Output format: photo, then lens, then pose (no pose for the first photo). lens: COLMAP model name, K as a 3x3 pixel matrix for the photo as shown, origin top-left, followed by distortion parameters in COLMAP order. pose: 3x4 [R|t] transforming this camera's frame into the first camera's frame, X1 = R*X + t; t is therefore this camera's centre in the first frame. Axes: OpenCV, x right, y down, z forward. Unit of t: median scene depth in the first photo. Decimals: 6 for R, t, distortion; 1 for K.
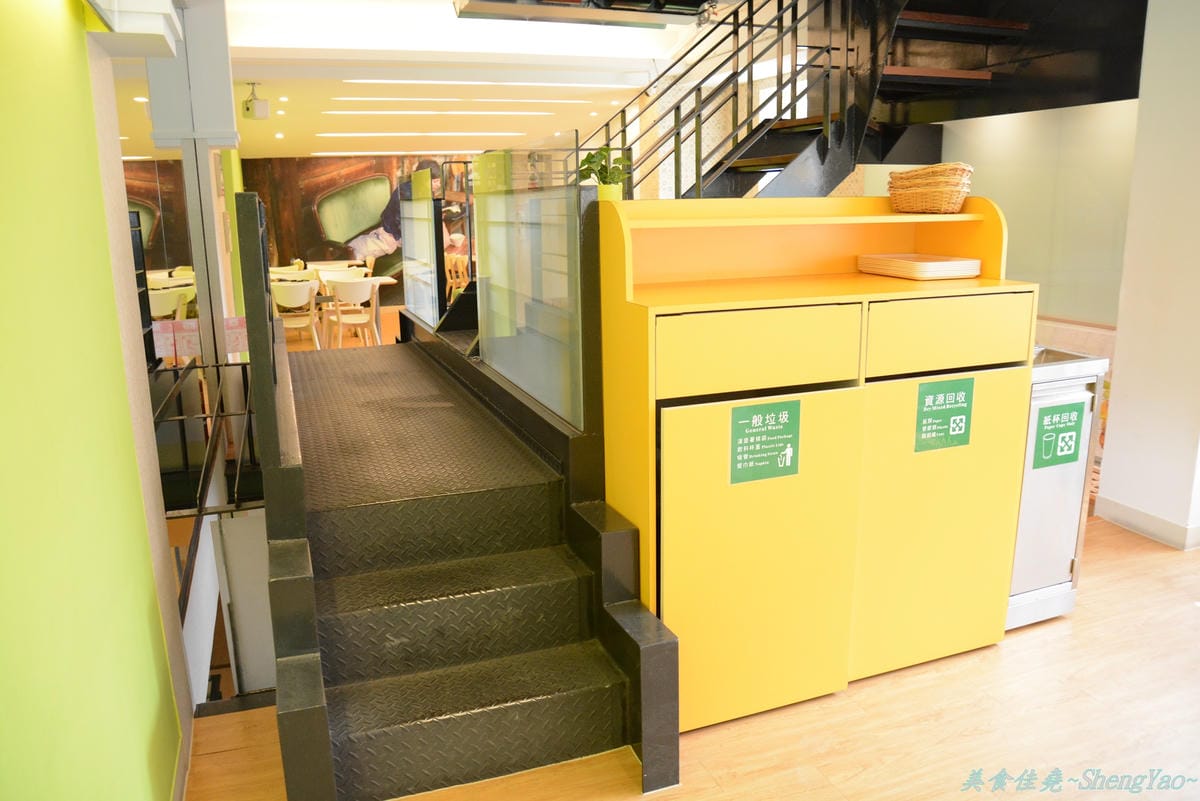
lens RADIAL K [[894.0, 0, 595.8], [0, 894.0, 399.8], [0, 0, 1]] dist [-0.086641, 0.018801]
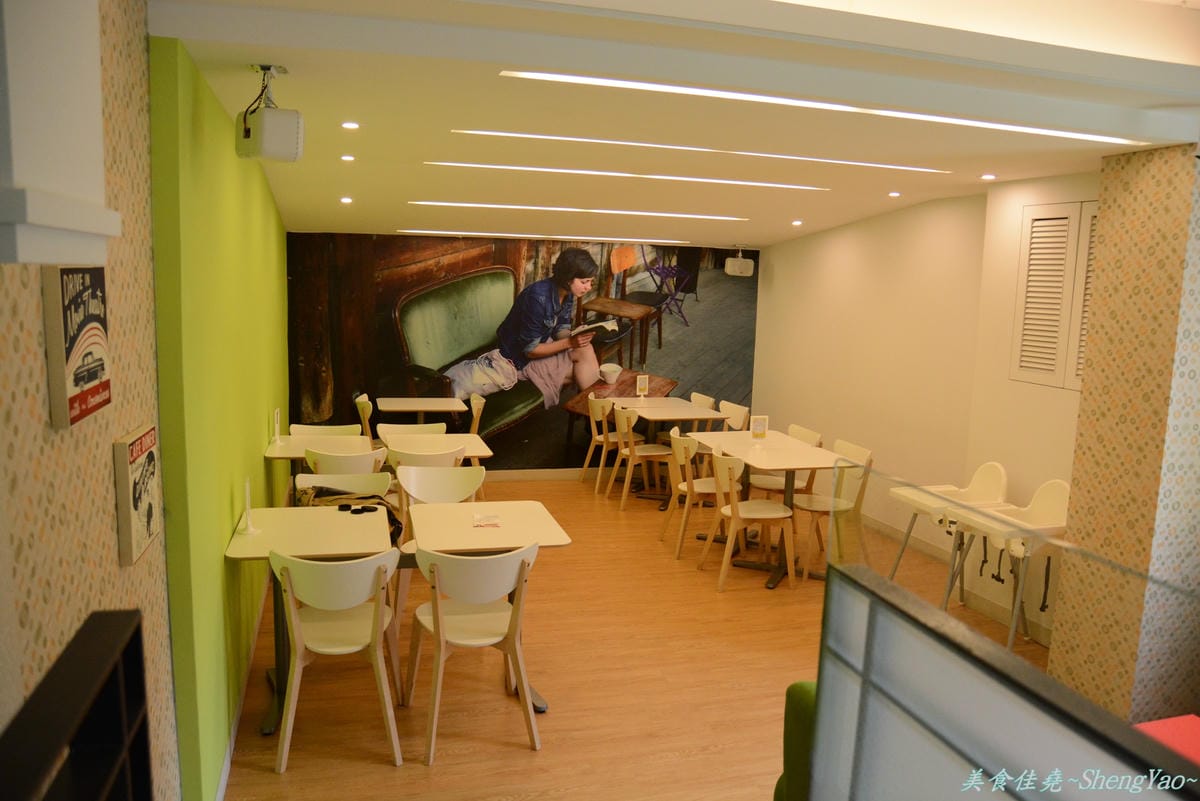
lens RADIAL K [[894.0, 0, 604.2], [0, 894.0, 404.2], [0, 0, 1]] dist [-0.086641, 0.018801]
pose [[0.996231, 0.060422, -0.062230, -0.123032], [-0.064873, 0.995279, -0.072185, -0.114260], [0.057575, 0.075950, 0.995448, 0.369008]]
